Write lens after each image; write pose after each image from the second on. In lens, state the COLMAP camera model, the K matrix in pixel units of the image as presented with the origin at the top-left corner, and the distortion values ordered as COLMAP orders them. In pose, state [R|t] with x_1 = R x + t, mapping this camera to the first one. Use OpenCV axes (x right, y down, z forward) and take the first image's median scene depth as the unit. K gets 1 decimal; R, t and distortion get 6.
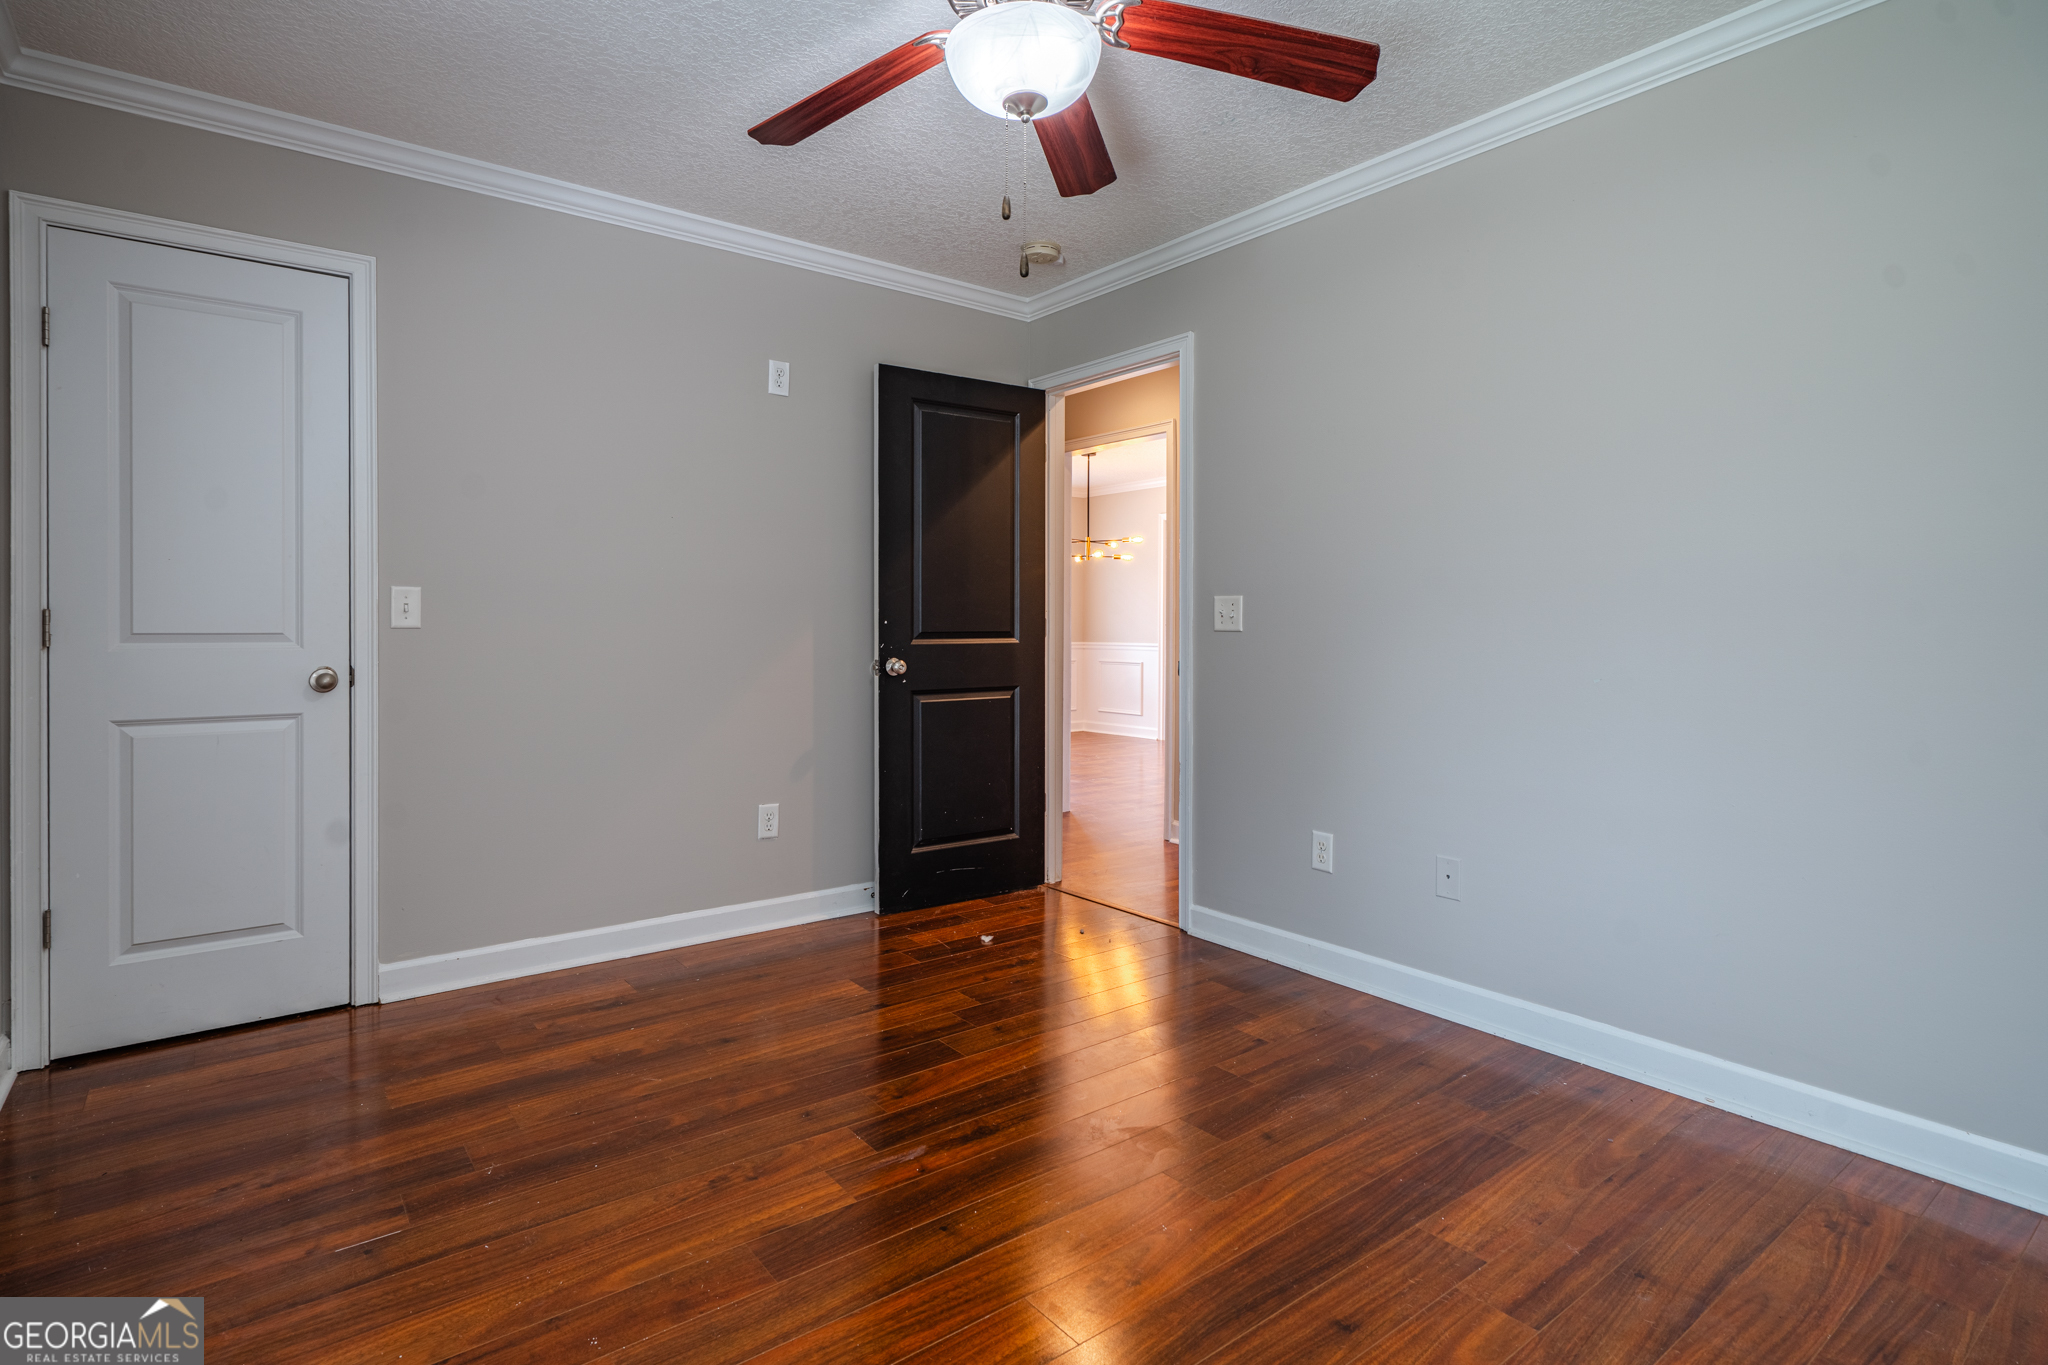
lens RADIAL K [[1027.4, 0, 1017.7], [0, 1027.4, 630.1], [0, 0, 1]] dist [-0.000024, 0.000130]
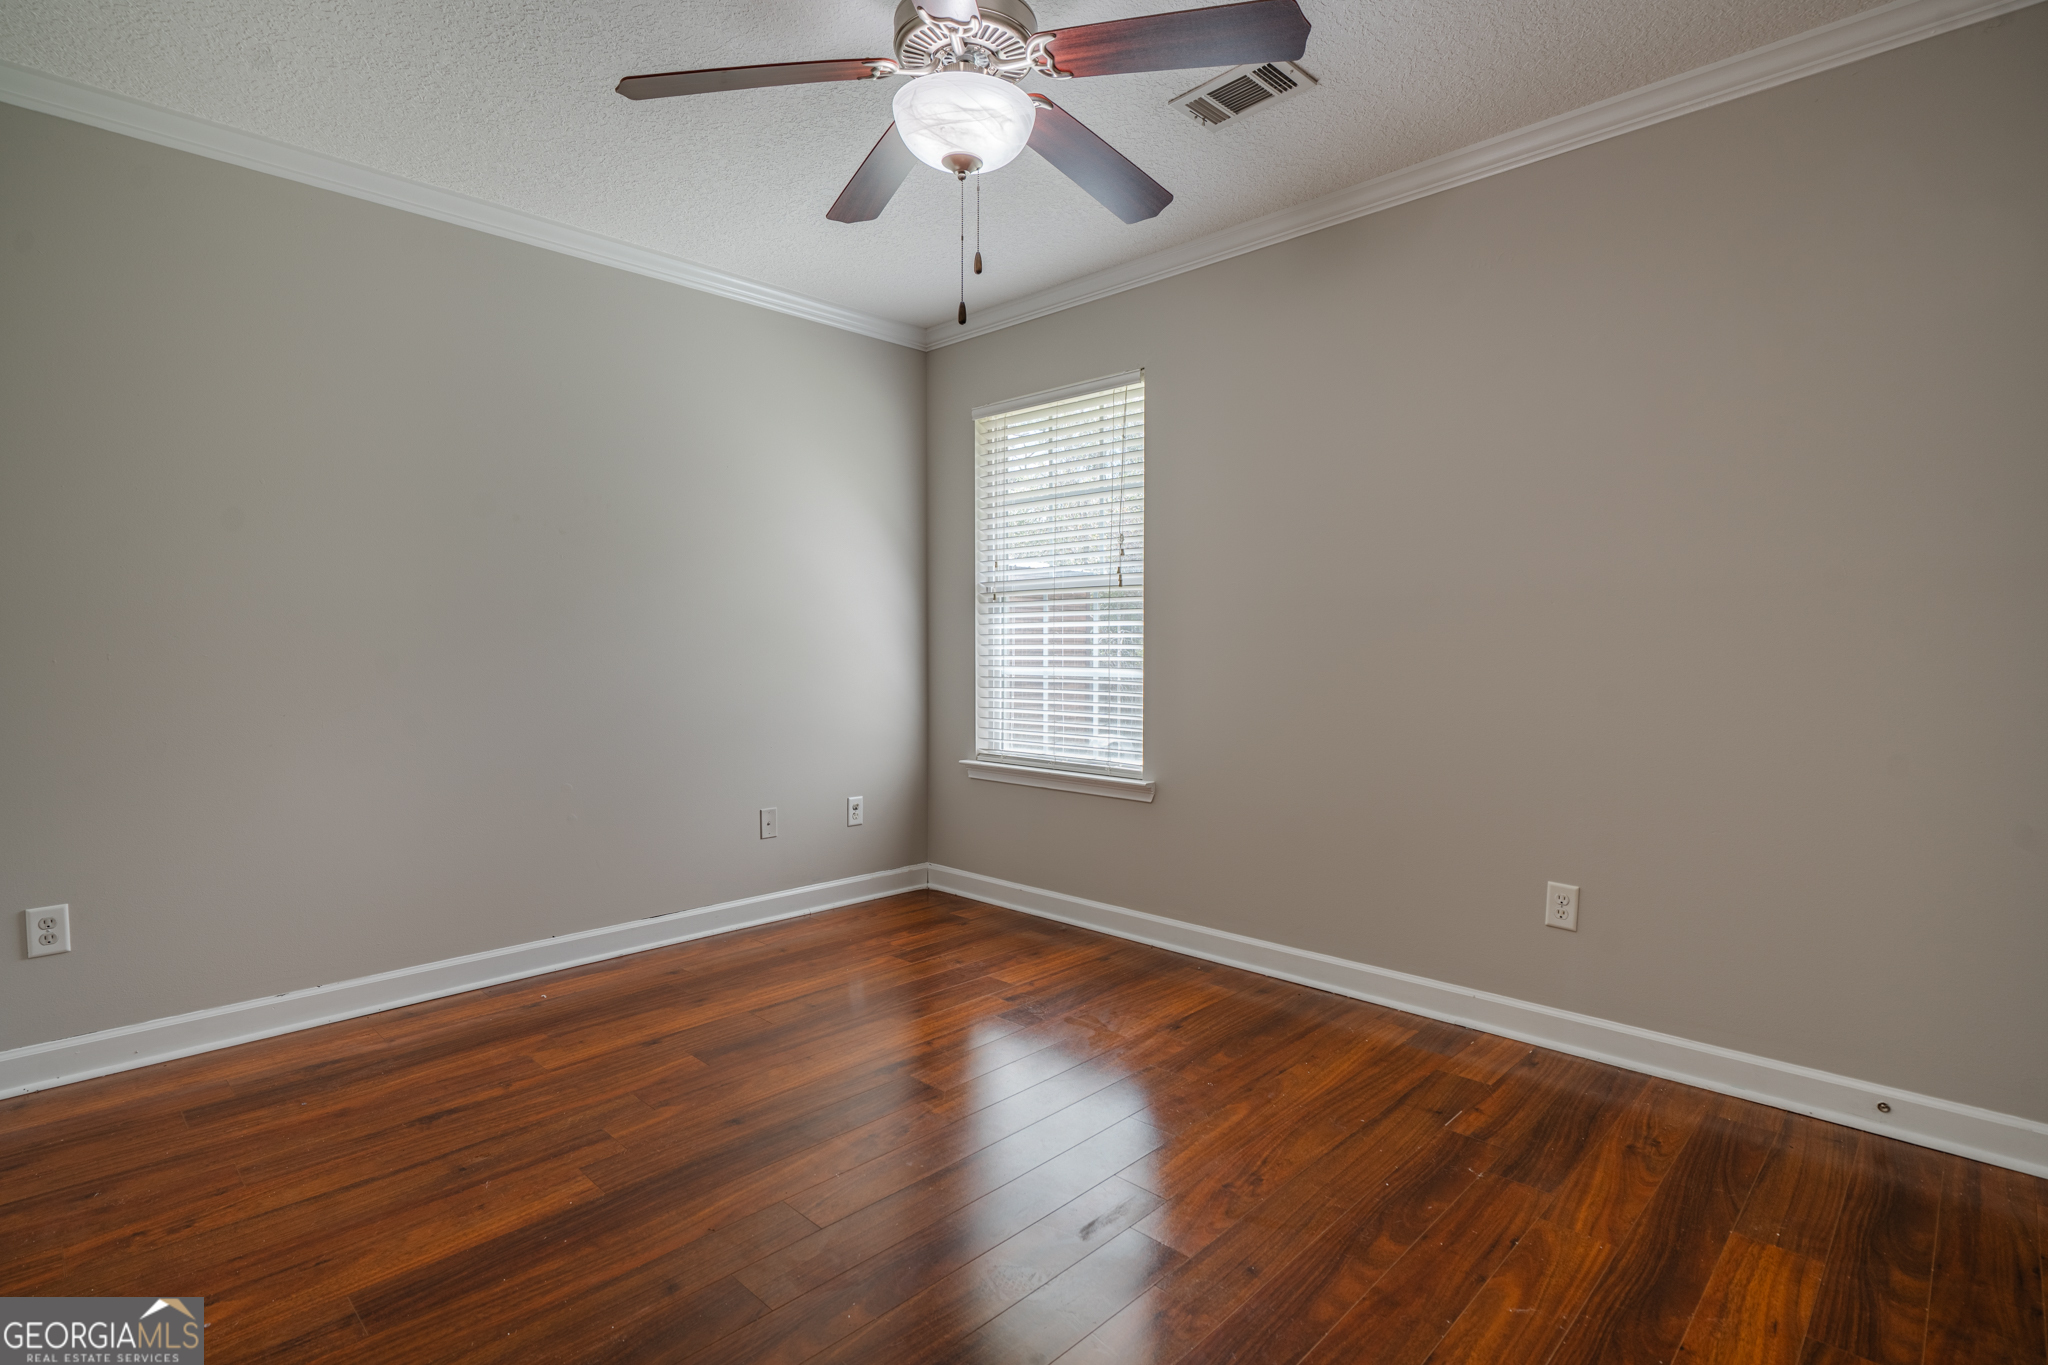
lens RADIAL K [[1003.4, 0, 1024.0], [0, 1003.4, 682.5], [0, 0, 1]] dist [-0.004793, -0.000513]
pose [[-0.989070, -0.000042, -0.147445, 0.087735], [-0.006424, 0.999063, 0.042808, -0.014720], [0.147305, 0.043287, -0.988143, 1.798518]]
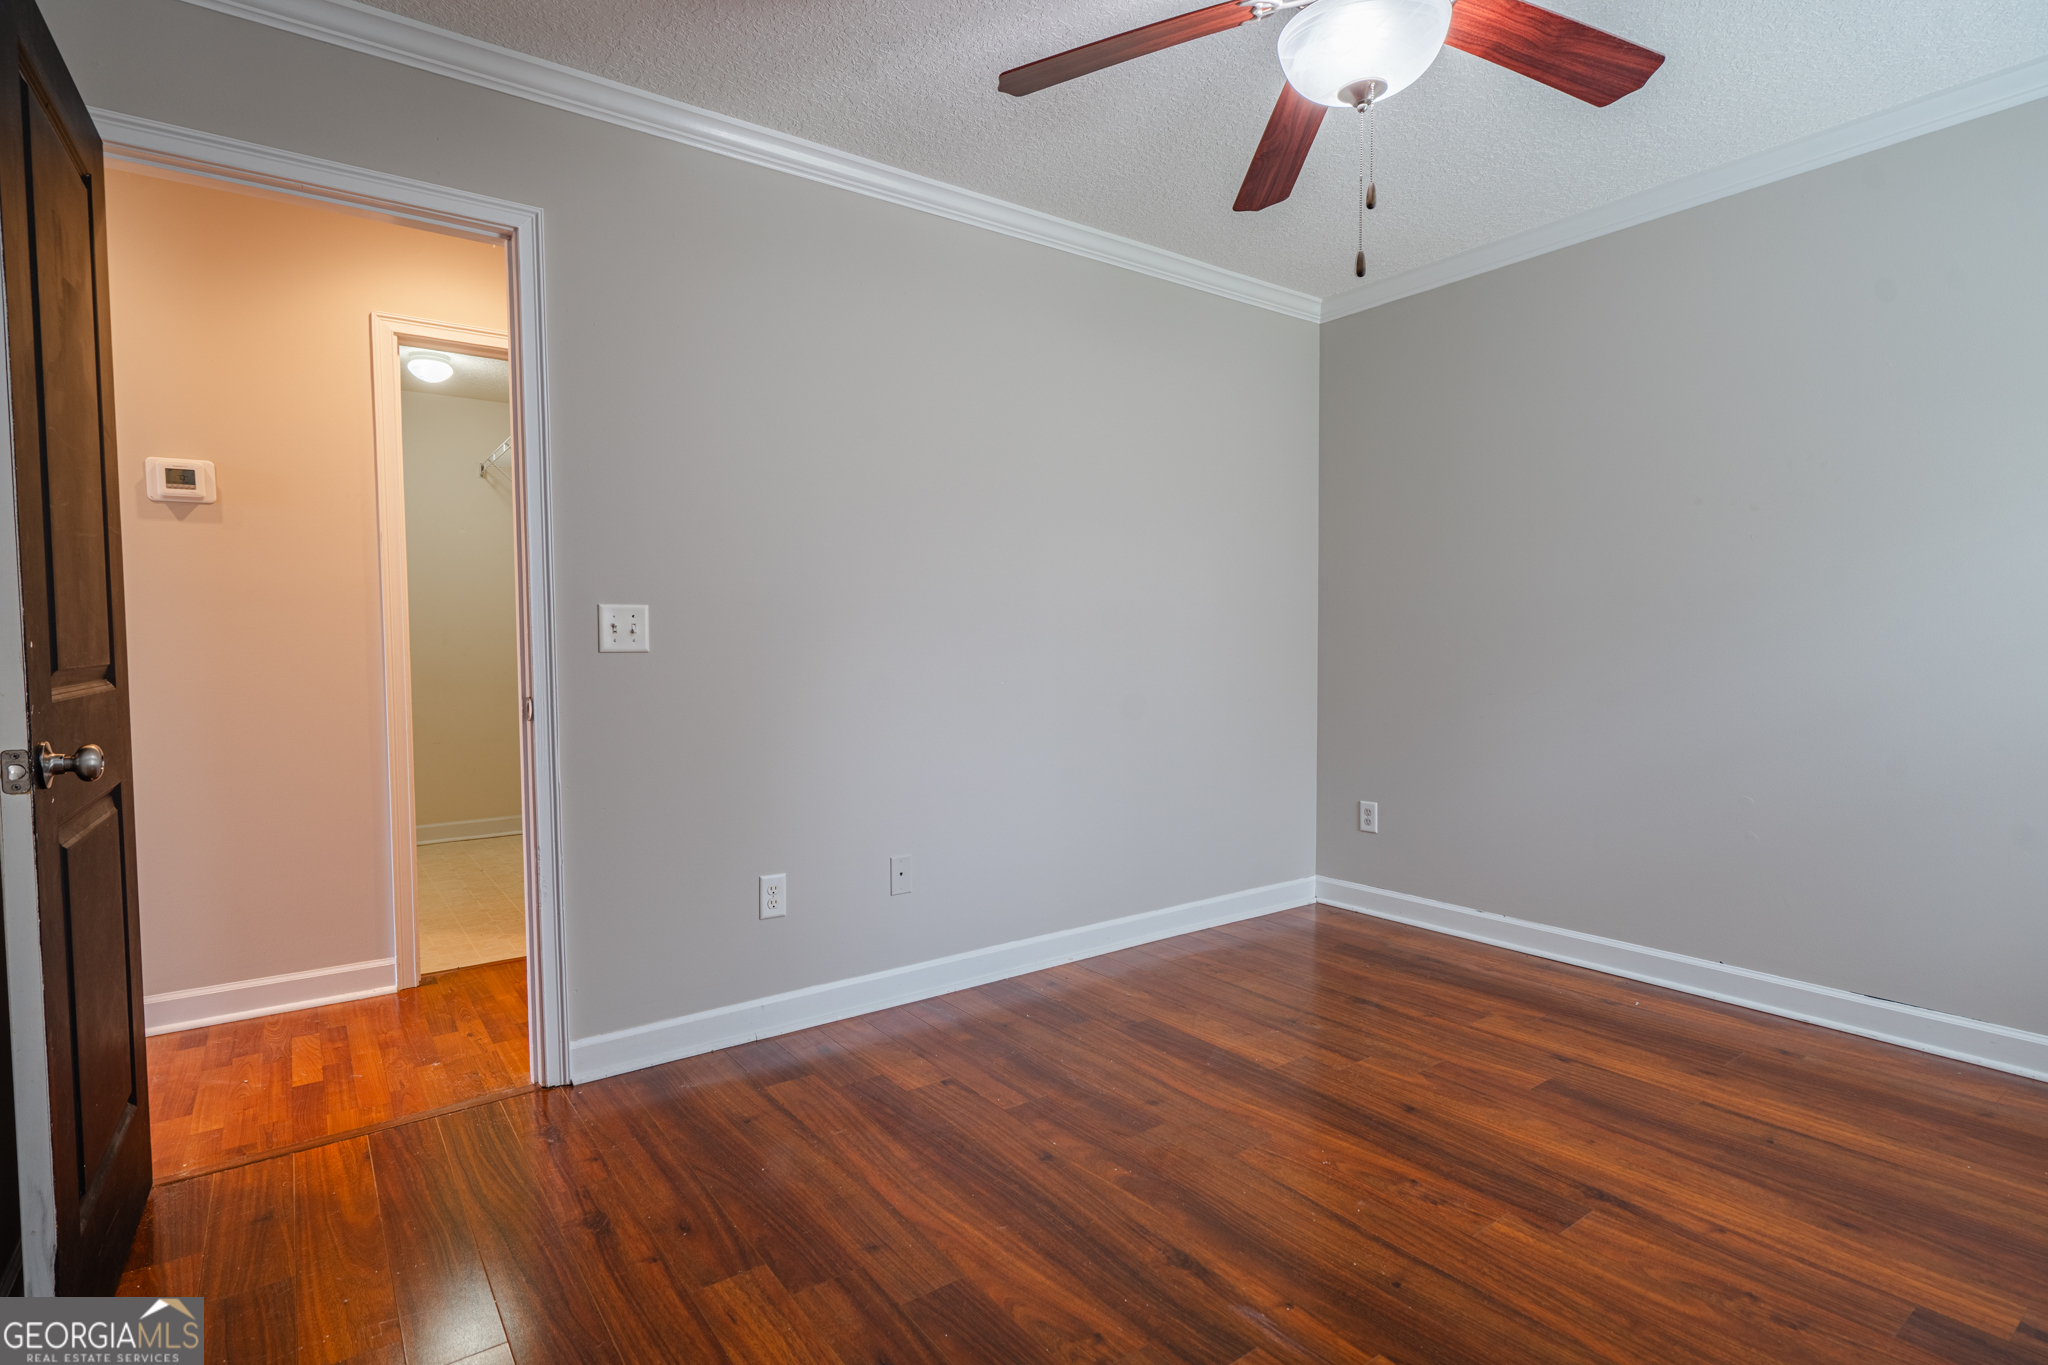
lens RADIAL K [[1003.4, 0, 1024.0], [0, 1003.4, 682.5], [0, 0, 1]] dist [-0.004793, -0.000513]
pose [[0.017372, -0.048893, 0.998653, -0.826713], [0.005947, 0.998791, 0.048796, -0.017235], [-0.999831, 0.005091, 0.017642, 1.120370]]
